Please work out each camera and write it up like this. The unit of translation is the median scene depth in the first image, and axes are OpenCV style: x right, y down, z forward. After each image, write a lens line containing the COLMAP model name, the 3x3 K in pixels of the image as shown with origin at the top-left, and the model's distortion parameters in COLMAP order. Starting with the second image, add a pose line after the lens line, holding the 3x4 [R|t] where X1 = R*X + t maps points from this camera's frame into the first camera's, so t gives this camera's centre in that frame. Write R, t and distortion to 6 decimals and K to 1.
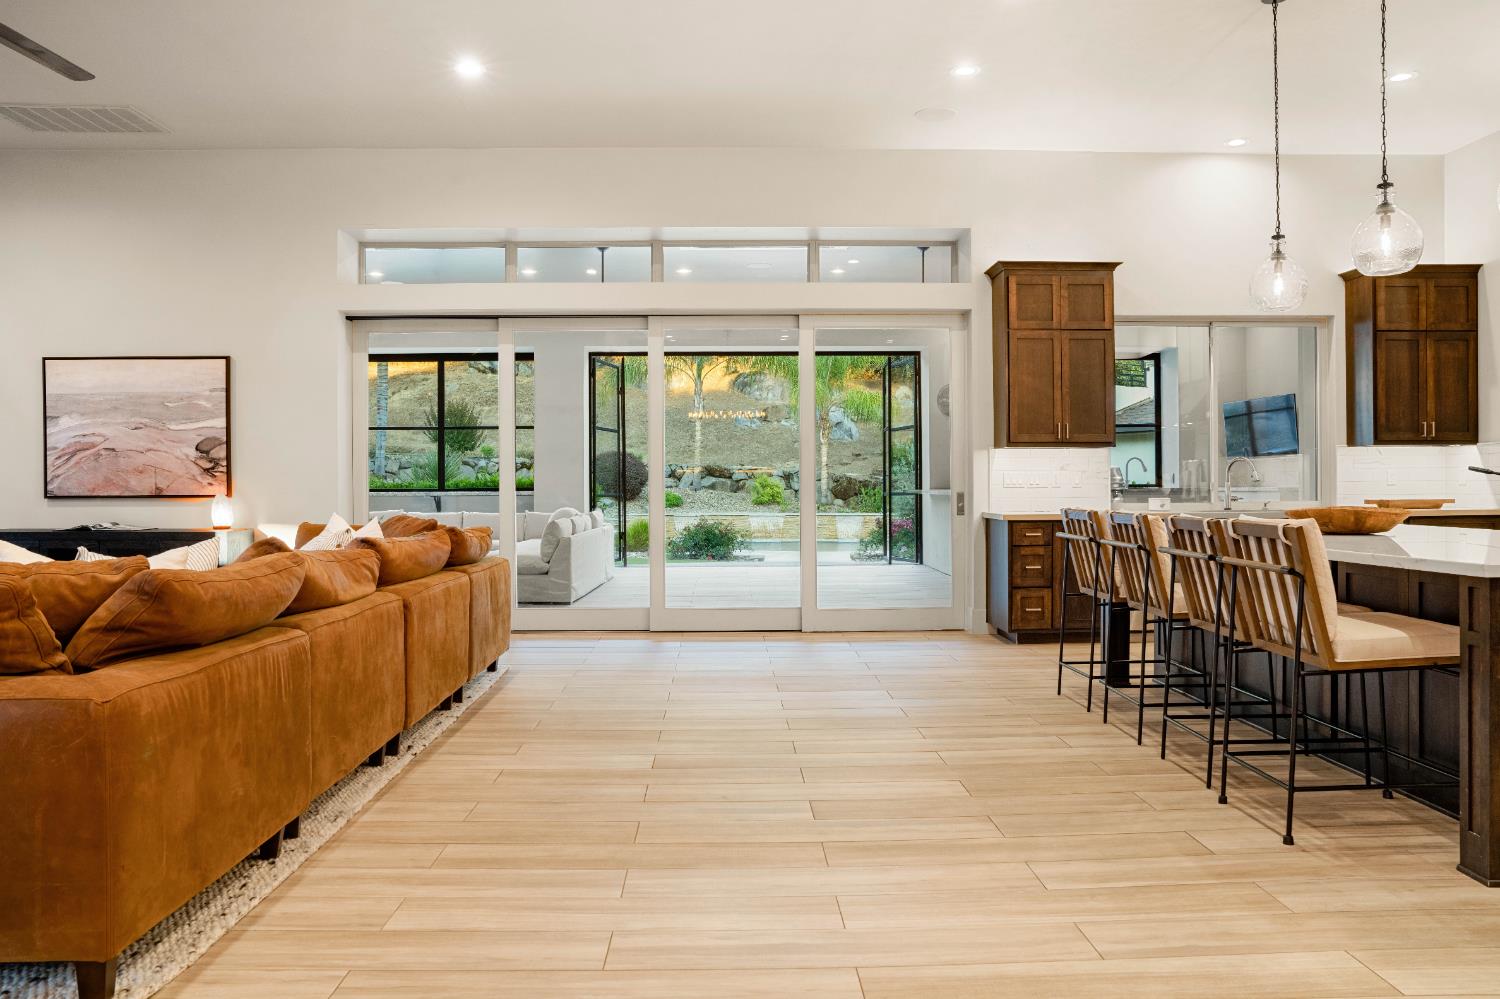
lens RADIAL K [[1122.2, 0, 751.4], [0, 1122.2, 495.7], [0, 0, 1]] dist [-0.000599, -0.000020]
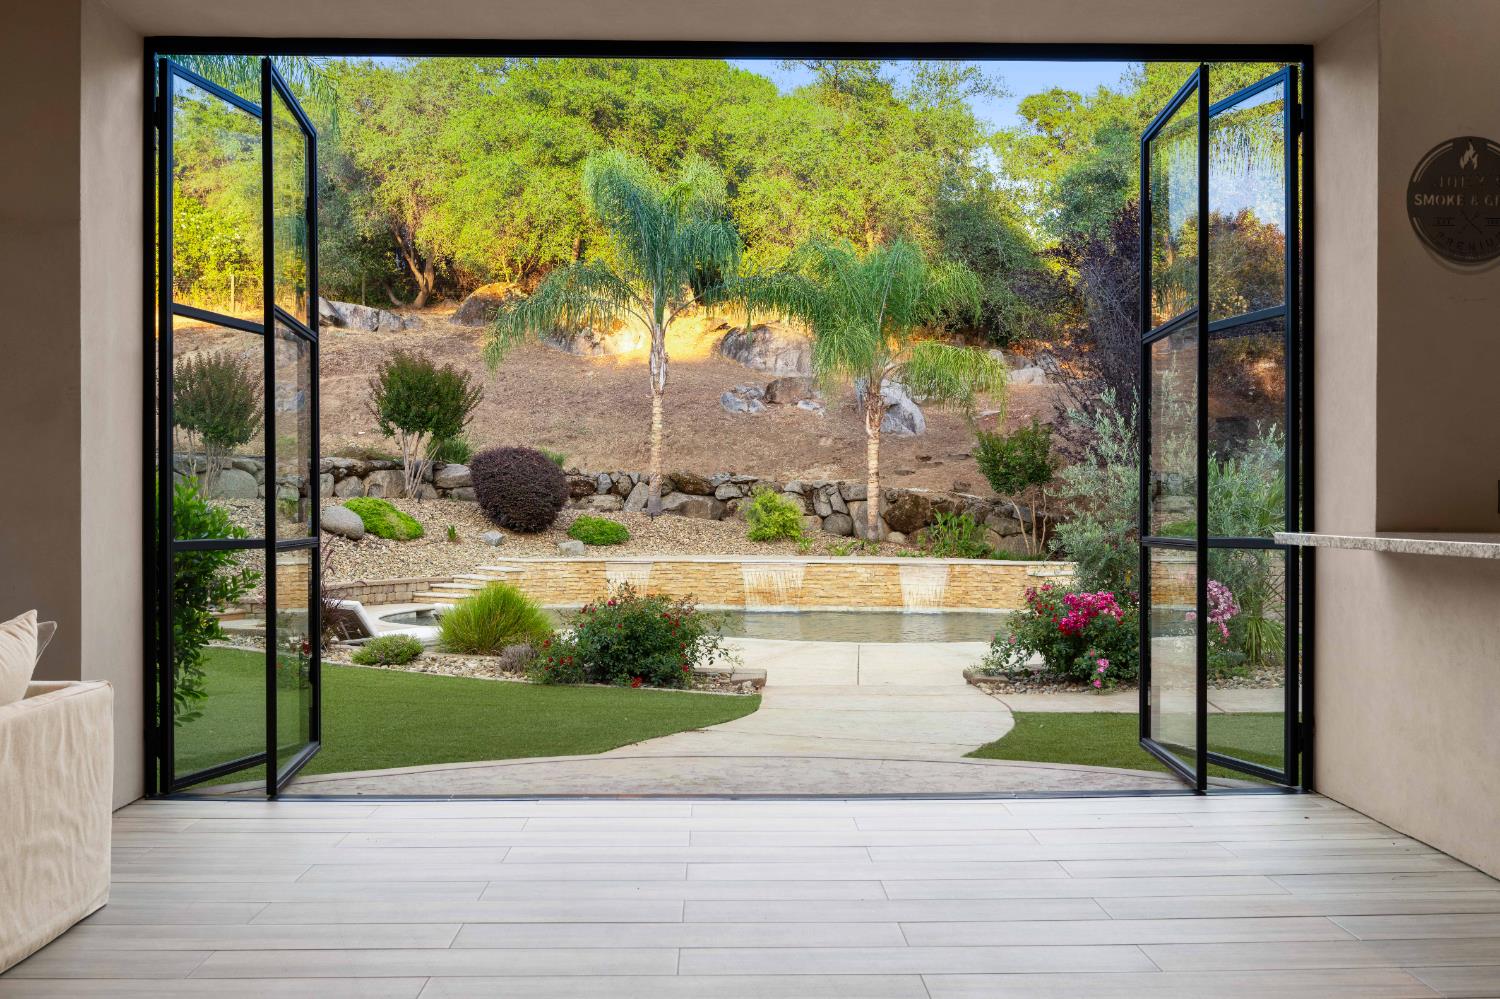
lens RADIAL K [[1510.6, 0, 750.0], [0, 1510.6, 501.9], [0, 0, 1]] dist [0.000355, 0.000000]
pose [[0.999986, 0.004731, -0.002465, 0.003281], [-0.004761, 0.999913, -0.012339, -0.002638], [0.002406, 0.012351, 0.999921, 0.208156]]
